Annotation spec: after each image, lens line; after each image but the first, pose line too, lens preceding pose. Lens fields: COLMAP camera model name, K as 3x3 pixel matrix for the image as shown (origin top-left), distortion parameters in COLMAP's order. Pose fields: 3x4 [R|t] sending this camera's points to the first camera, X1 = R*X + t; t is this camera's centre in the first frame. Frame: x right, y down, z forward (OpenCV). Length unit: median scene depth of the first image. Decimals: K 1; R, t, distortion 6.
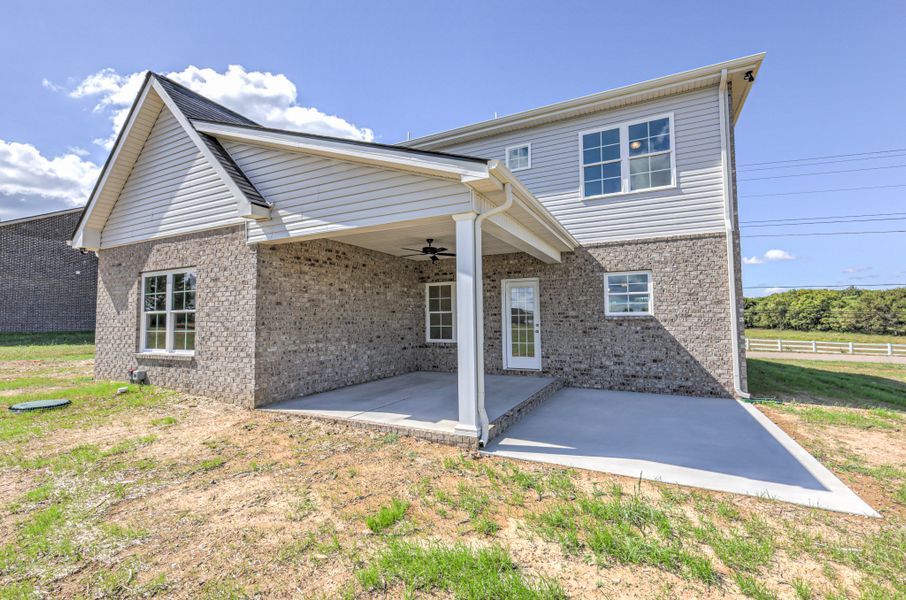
lens RADIAL K [[389.5, 0, 456.7], [0, 389.5, 295.2], [0, 0, 1]] dist [0.000935, -0.000043]
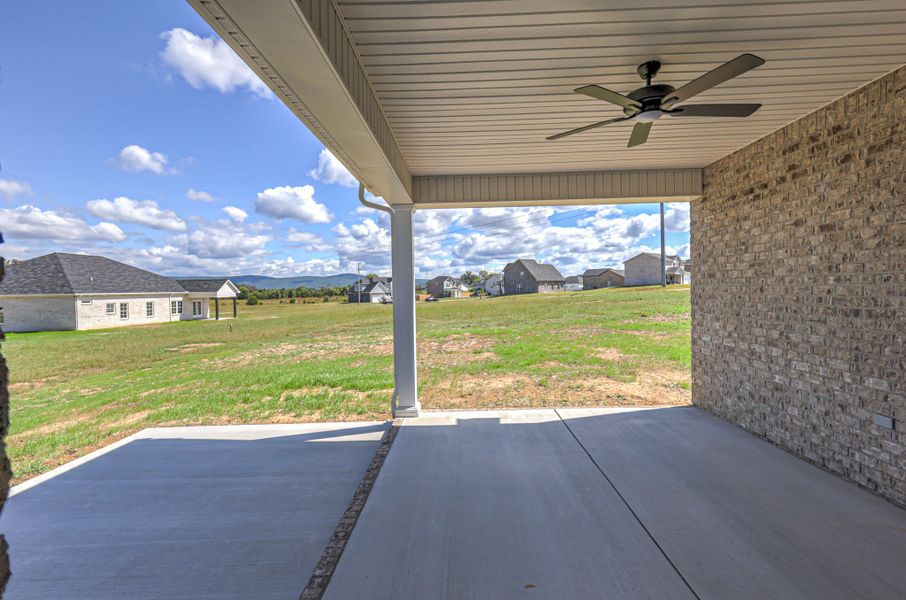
lens RADIAL K [[389.5, 0, 456.7], [0, 389.5, 295.2], [0, 0, 1]] dist [0.000935, -0.000043]
pose [[-0.896908, 0.039633, -0.440438, 0.237016], [0.063122, 0.997251, -0.038805, 0.049761], [0.437689, -0.062606, -0.896944, 1.286732]]
